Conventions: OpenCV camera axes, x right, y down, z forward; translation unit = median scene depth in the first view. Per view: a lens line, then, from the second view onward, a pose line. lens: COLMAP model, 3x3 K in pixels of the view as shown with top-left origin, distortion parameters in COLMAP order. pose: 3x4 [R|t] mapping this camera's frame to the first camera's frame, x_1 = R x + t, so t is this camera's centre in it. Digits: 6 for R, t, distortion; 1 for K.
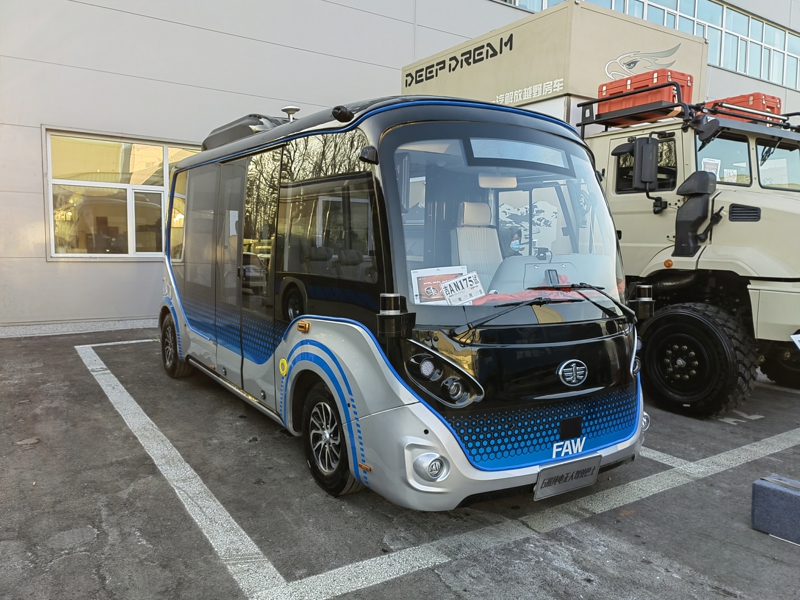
lens RADIAL K [[619.6, 0, 400.0], [0, 619.6, 300.0], [0, 0, 1]] dist [0.046389, -0.007721]
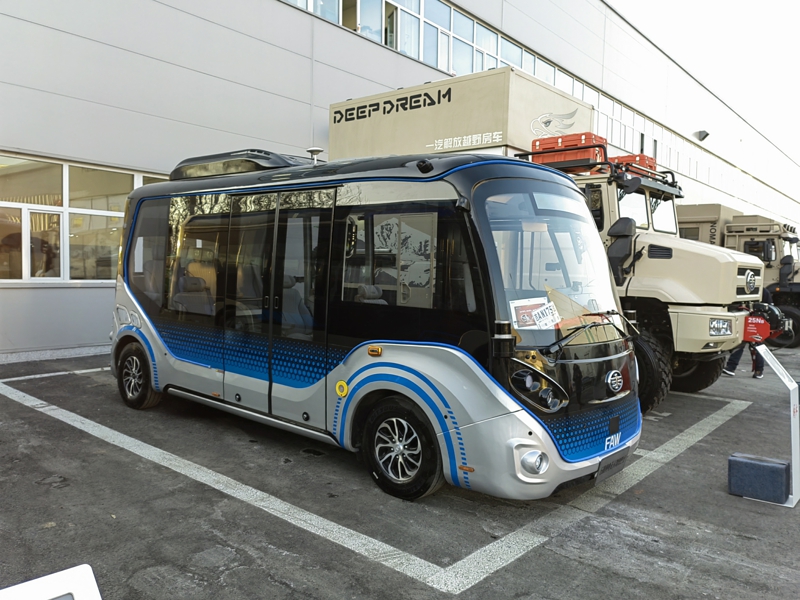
lens RADIAL K [[622.4, 0, 400.0], [0, 622.4, 300.0], [0, 0, 1]] dist [0.038574, 0.007624]
pose [[0.961848, -0.005051, 0.273538, -0.405127], [0.014948, 0.999306, -0.034110, -0.009059], [-0.273176, 0.036898, 0.961256, -0.088902]]
